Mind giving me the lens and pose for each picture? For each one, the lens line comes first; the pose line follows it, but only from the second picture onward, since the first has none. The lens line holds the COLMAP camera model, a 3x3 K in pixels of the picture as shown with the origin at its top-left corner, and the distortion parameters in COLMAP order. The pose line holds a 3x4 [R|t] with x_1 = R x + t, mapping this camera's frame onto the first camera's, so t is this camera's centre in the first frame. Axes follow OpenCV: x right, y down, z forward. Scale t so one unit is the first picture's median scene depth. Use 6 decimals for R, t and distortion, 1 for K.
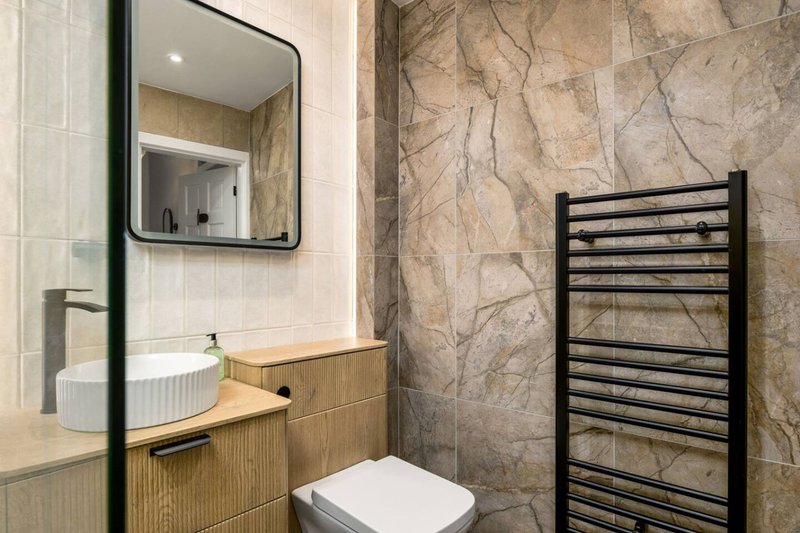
lens RADIAL K [[434.7, 0, 405.8], [0, 434.7, 274.8], [0, 0, 1]] dist [-0.002101, 0.007017]
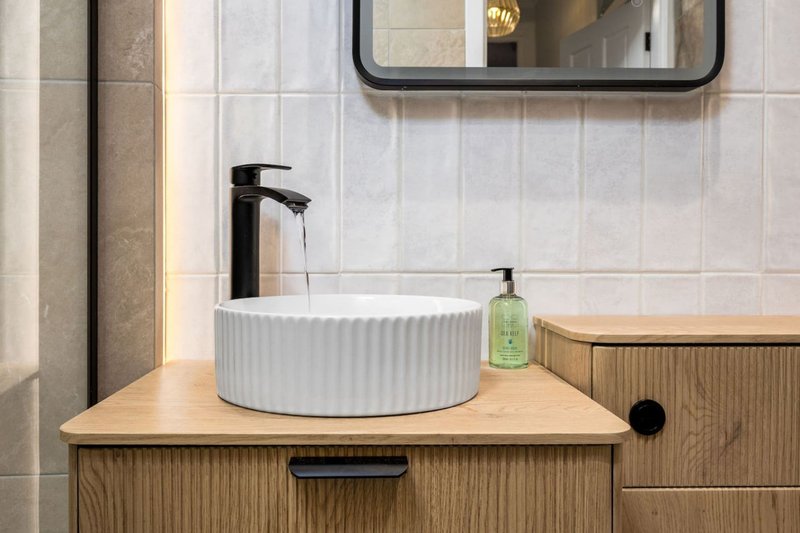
lens RADIAL K [[716.7, 0, 383.5], [0, 716.7, 259.5], [0, 0, 1]] dist [0.010192, 0.080639]
pose [[0.691754, 0.009961, -0.722065, 0.031384], [0.004327, 0.999830, 0.017939, 0.098253], [0.722120, -0.015534, 0.691593, 0.310738]]
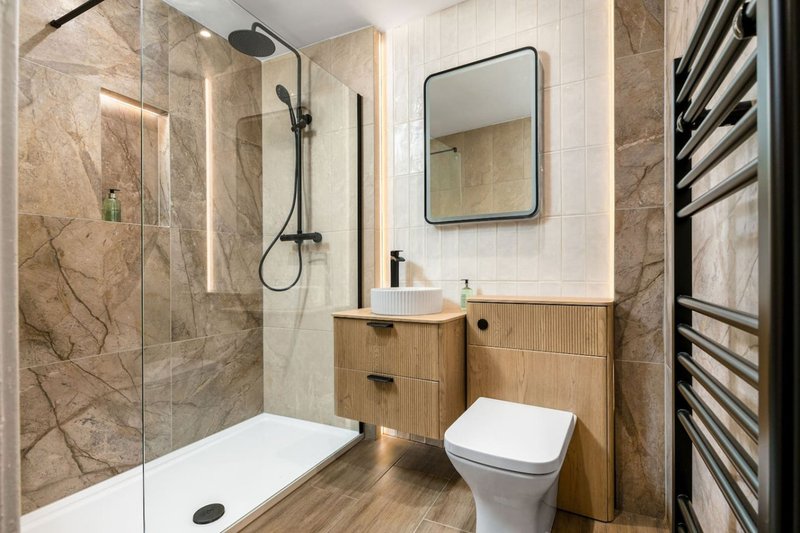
lens RADIAL K [[386.6, 0, 417.0], [0, 386.6, 269.7], [0, 0, 1]] dist [-0.001850, -0.002040]
pose [[0.216684, -0.008486, -0.976205, 0.741466], [0.014921, 0.999874, -0.005380, 0.094028], [0.976128, -0.013401, 0.216783, 0.476851]]
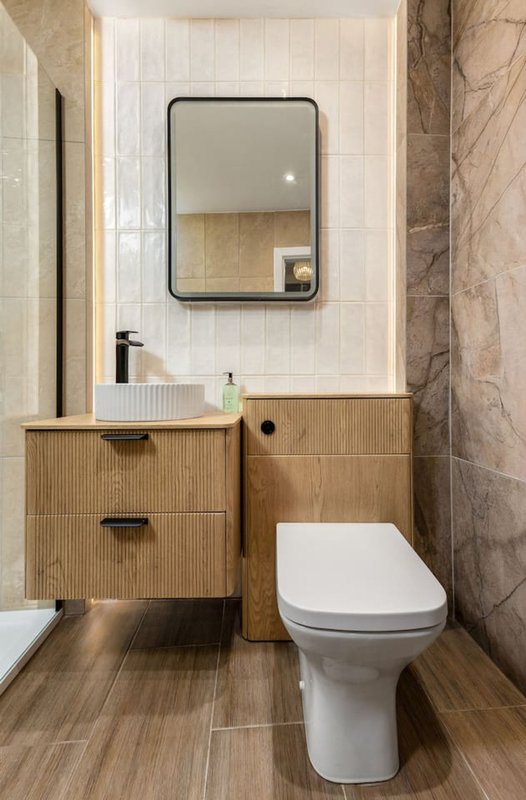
lens RADIAL K [[367.1, 0, 277.6], [0, 367.1, 382.0], [0, 0, 1]] dist [0.022264, -0.004919]
pose [[0.676506, -0.012402, -0.736333, 0.338928], [0.011627, 0.999913, -0.006159, 0.149098], [0.736345, -0.004395, 0.676592, 0.367967]]
